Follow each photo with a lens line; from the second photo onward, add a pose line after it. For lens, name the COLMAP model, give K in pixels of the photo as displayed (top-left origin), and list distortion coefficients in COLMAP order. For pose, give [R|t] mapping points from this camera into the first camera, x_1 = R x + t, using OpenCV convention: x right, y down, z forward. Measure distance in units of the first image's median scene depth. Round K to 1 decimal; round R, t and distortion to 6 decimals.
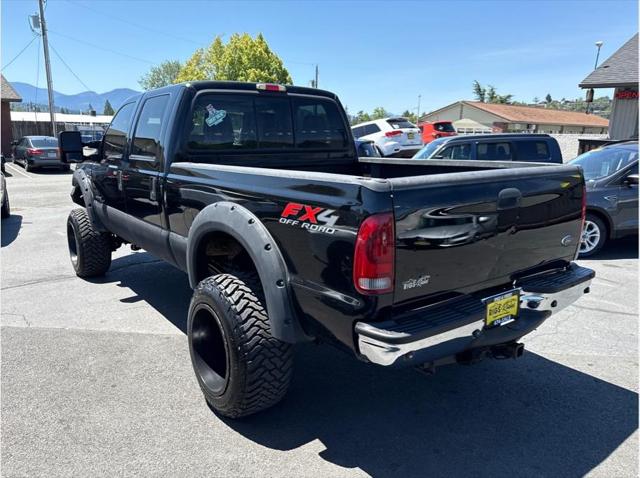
lens RADIAL K [[475.6, 0, 319.6], [0, 475.6, 242.9], [0, 0, 1]] dist [0.041732, -0.038752]
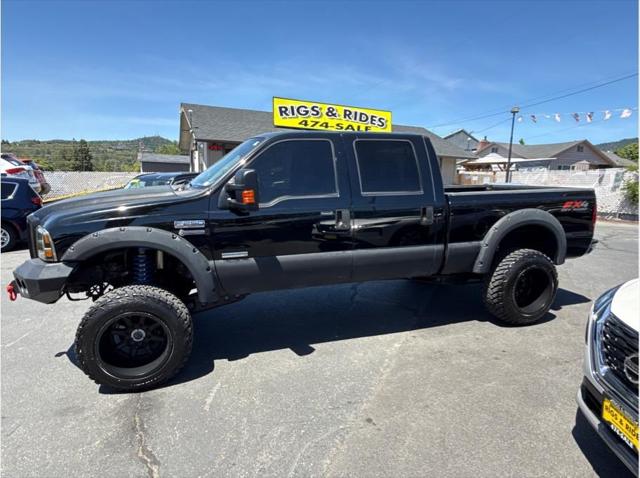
lens RADIAL K [[385.3, 0, 316.4], [0, 385.3, 239.4], [0, 0, 1]] dist [-0.000191, 0.002623]
pose [[0.340083, -0.160063, 0.926673, -1.263705], [0.206363, 0.974092, 0.092519, -0.186021], [-0.917473, 0.159767, 0.364303, 0.821415]]
